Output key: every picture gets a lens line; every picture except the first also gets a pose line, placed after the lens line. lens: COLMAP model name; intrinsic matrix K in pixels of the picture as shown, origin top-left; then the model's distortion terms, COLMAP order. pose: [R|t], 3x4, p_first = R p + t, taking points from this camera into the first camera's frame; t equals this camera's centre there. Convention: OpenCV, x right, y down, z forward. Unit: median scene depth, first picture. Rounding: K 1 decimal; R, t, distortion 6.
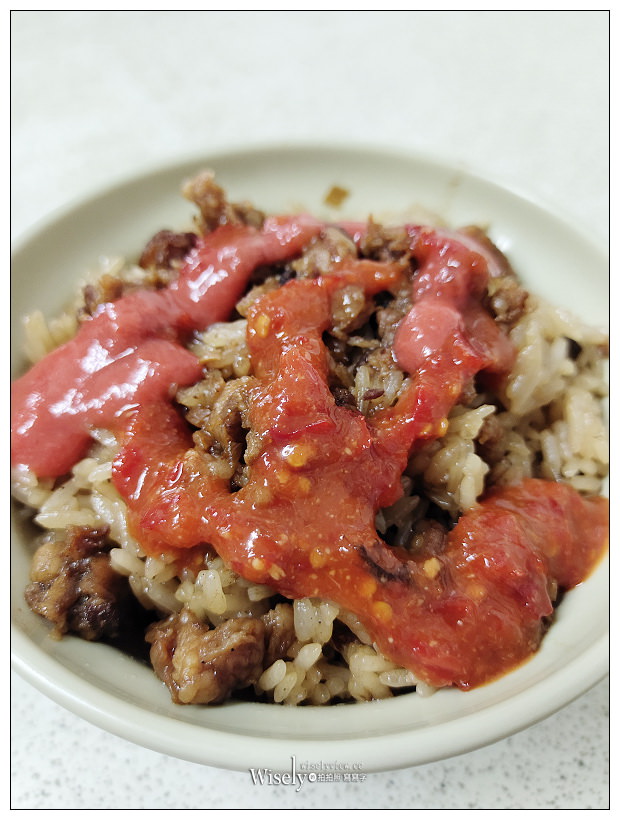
lens RADIAL K [[674.3, 0, 310.0], [0, 674.3, 410.0], [0, 0, 1]] dist [-0.012213, -0.098326]
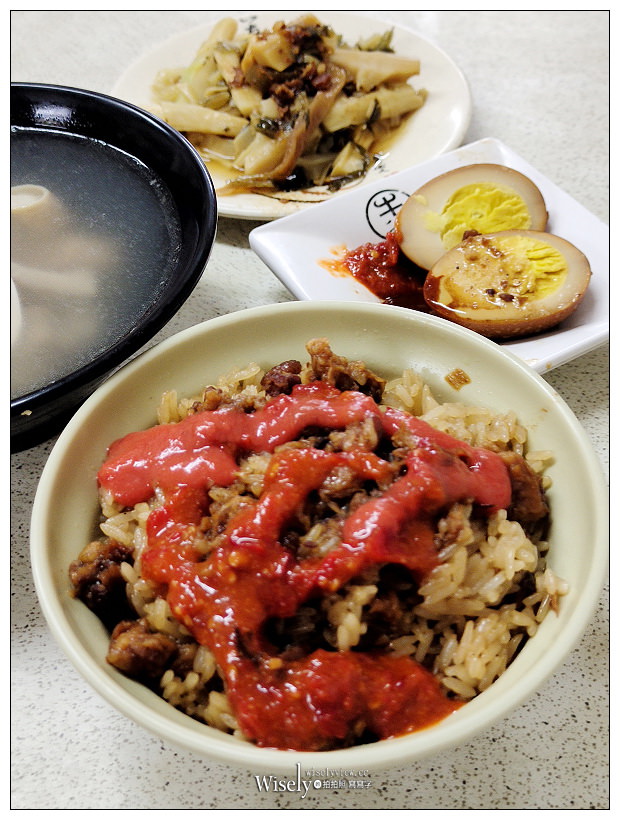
lens RADIAL K [[1117.1, 0, 310.0], [0, 1117.1, 410.0], [0, 0, 1]] dist [0.000612, 0.004533]
pose [[0.830349, 0.381199, -0.406458, 0.945331], [-0.404910, 0.913868, 0.029888, -0.353995], [0.382842, 0.139761, 0.913181, -1.211680]]
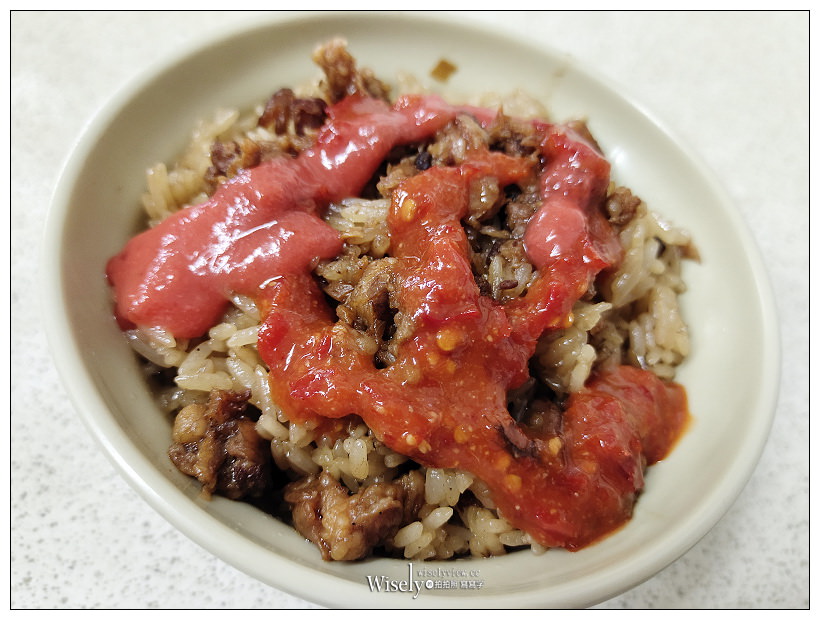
lens RADIAL K [[674.3, 0, 410.0], [0, 674.3, 310.0], [0, 0, 1]] dist [-0.012213, -0.098326]
pose [[0.984284, 0.070555, 0.161887, -0.233092], [-0.085729, 0.992359, 0.088737, -0.065239], [-0.154389, -0.101221, 0.982811, -0.049796]]
